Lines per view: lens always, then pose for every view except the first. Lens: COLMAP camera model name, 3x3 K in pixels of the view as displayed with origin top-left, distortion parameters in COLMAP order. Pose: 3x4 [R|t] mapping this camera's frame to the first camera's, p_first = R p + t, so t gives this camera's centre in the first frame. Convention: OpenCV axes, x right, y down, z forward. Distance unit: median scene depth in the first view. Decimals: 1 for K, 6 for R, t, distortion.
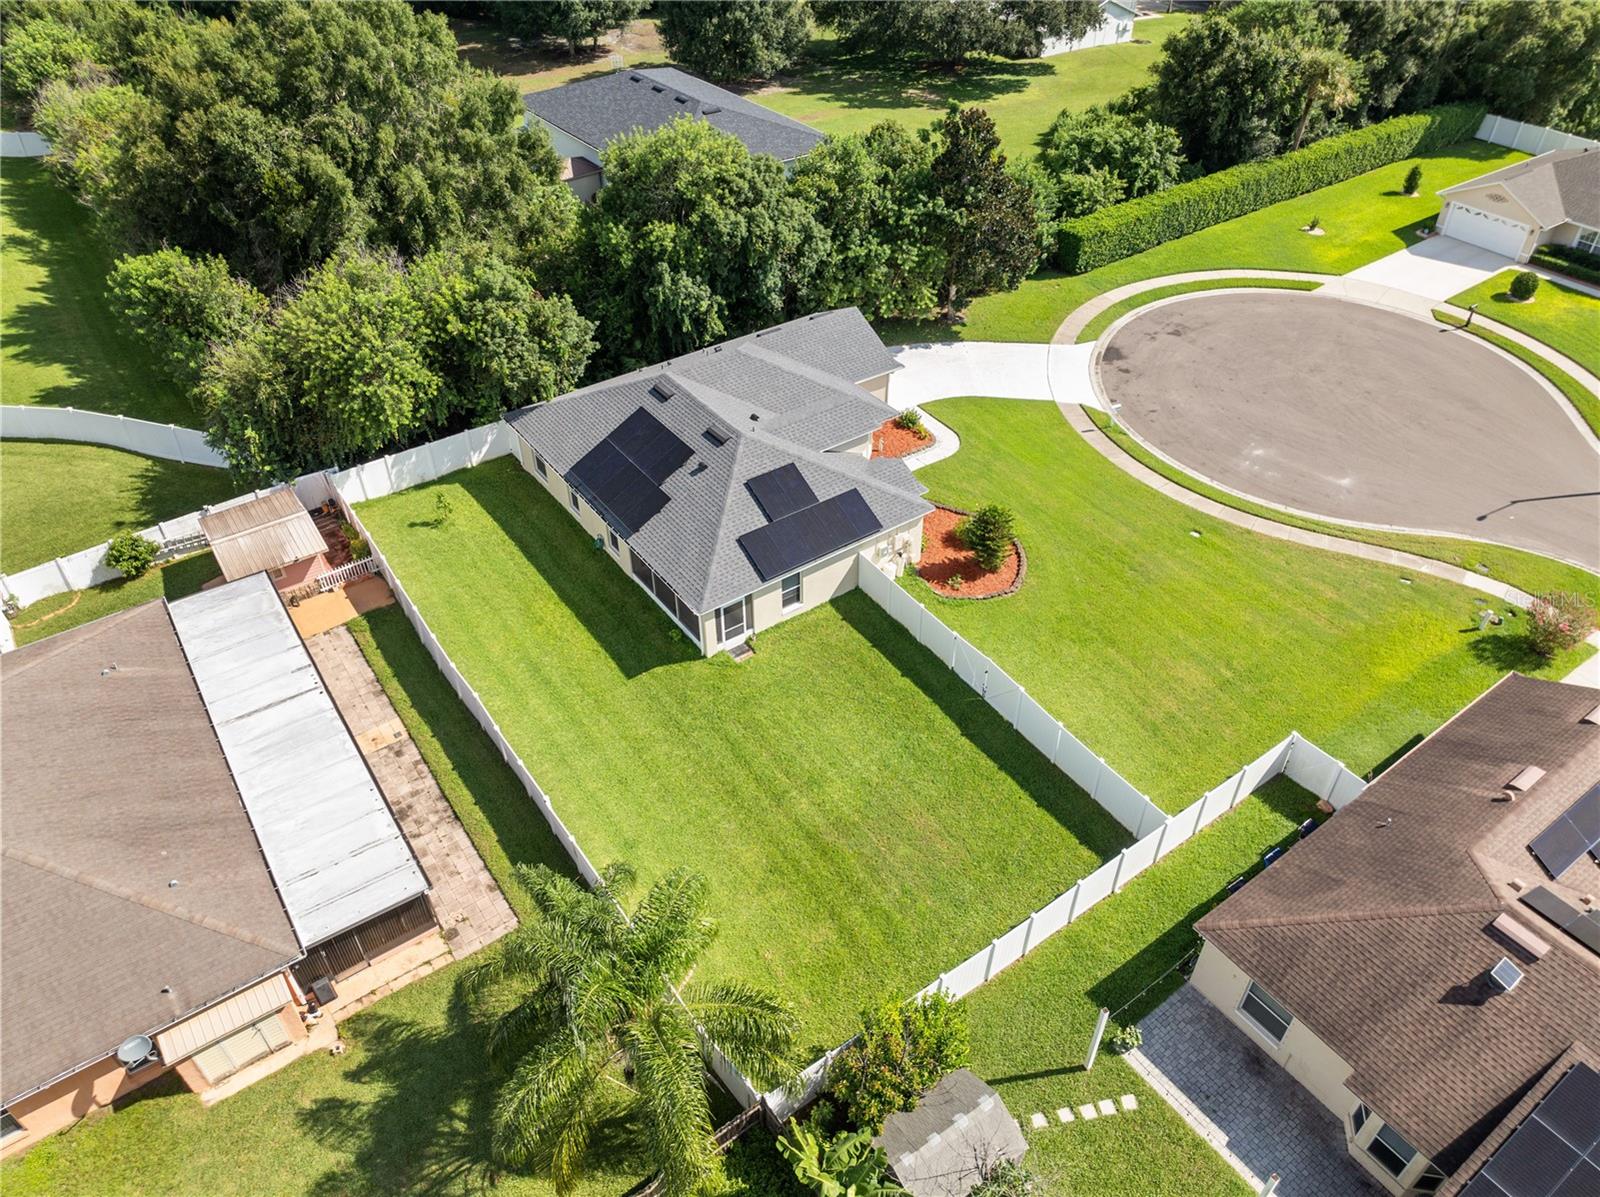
lens RADIAL K [[1127.5, 0, 810.0], [0, 1127.5, 592.2], [0, 0, 1]] dist [-0.043431, 0.016453]
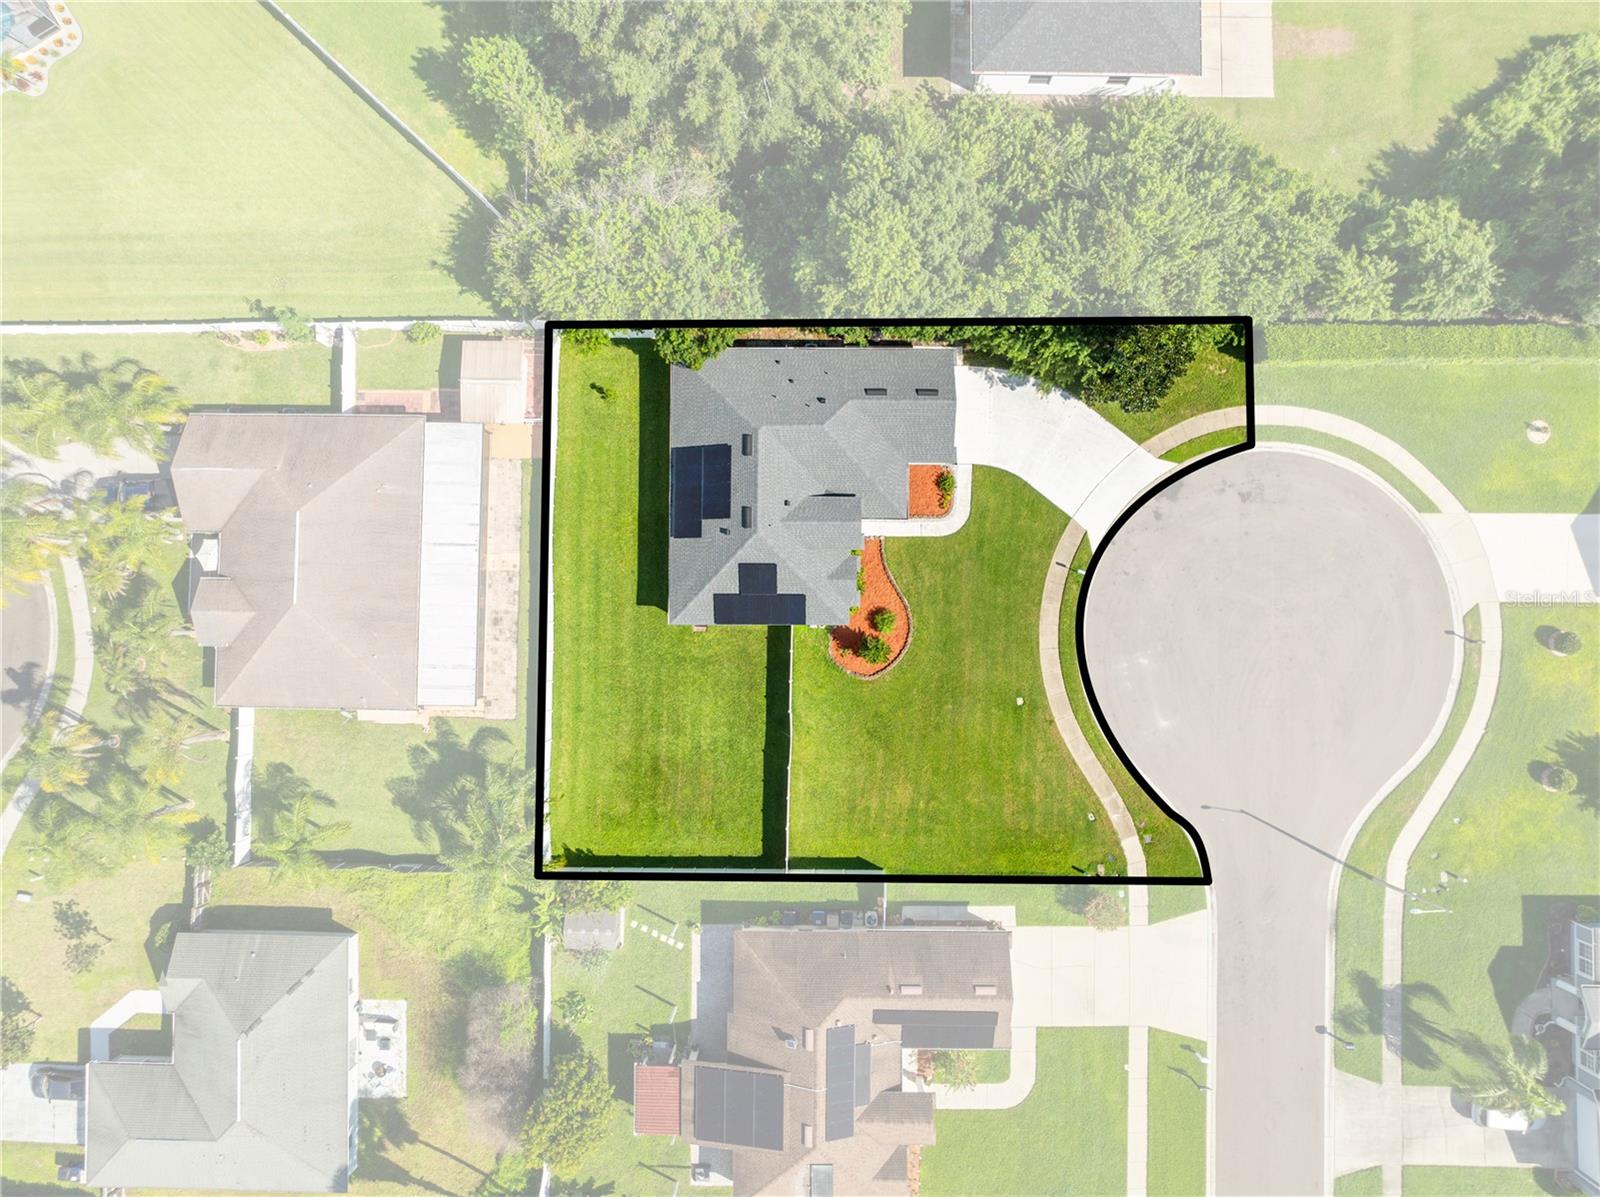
lens RADIAL K [[1127.5, 0, 807.0], [0, 1127.5, 592.1], [0, 0, 1]] dist [-0.043431, 0.016453]
pose [[0.808138, 0.588417, -0.026052, 0.073328], [-0.366540, 0.537047, 0.759756, -1.162028], [0.461044, -0.604438, 0.649686, 0.003561]]
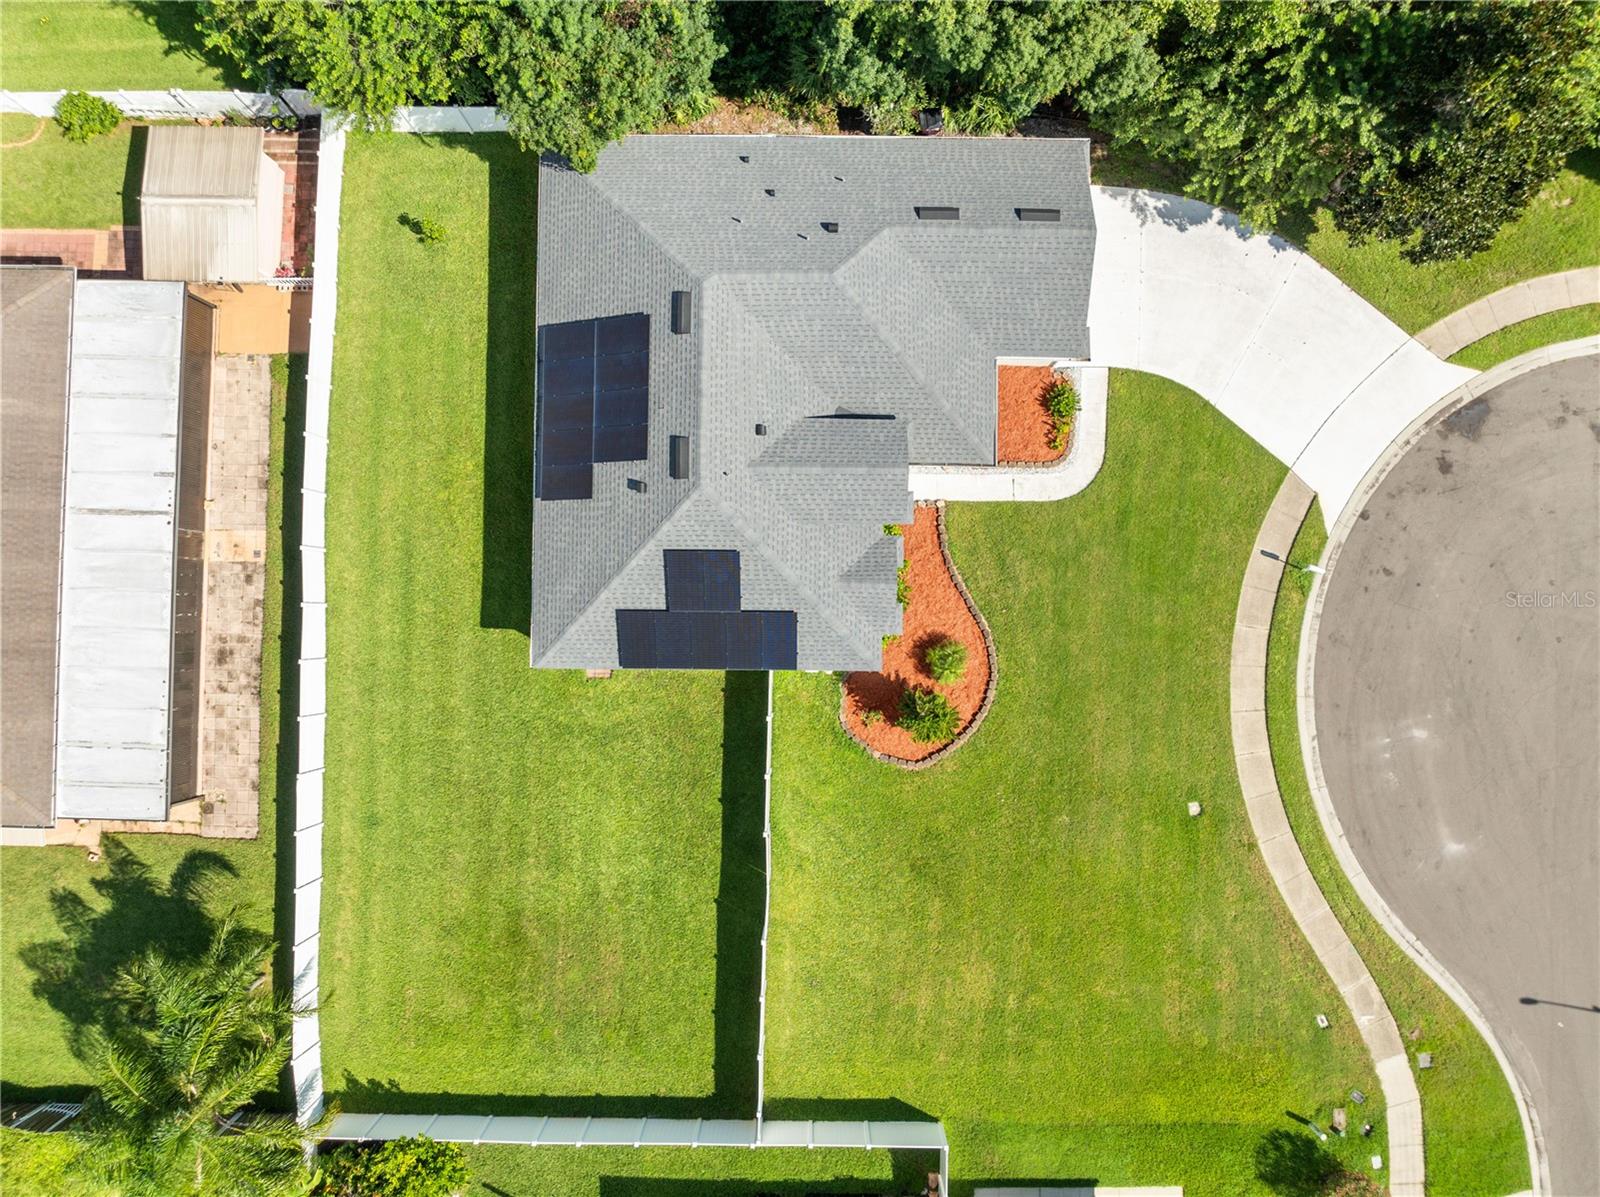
lens RADIAL K [[1127.5, 0, 810.3], [0, 1127.5, 595.0], [0, 0, 1]] dist [-0.043431, 0.016453]
pose [[0.805863, 0.591988, -0.011660, 0.045840], [-0.375919, 0.526748, 0.762379, -0.642247], [0.457461, -0.609990, 0.647026, 0.464845]]
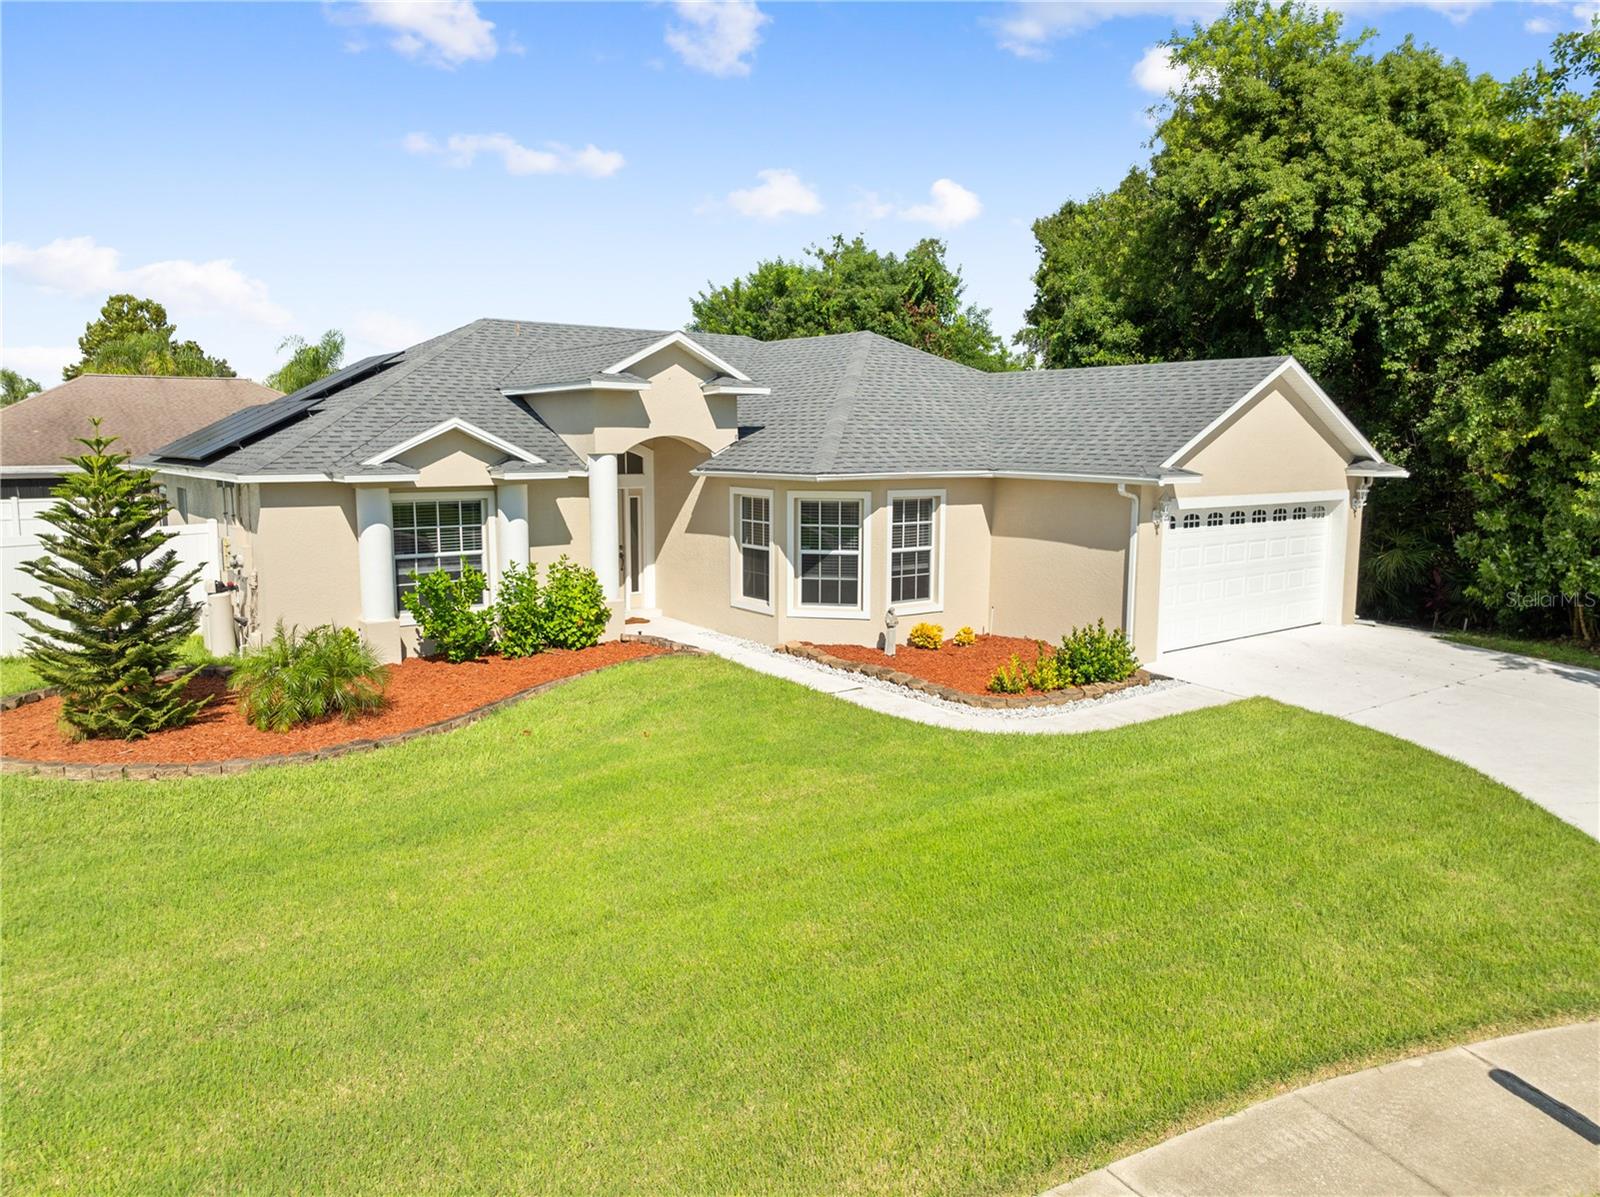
lens RADIAL K [[1127.5, 0, 818.6], [0, 1127.5, 595.9], [0, 0, 1]] dist [-0.043431, 0.016453]
pose [[0.034622, 0.138915, -0.989699, 0.403335], [-0.637406, 0.765804, 0.085191, -0.168372], [0.769750, 0.627891, 0.115059, 1.038272]]
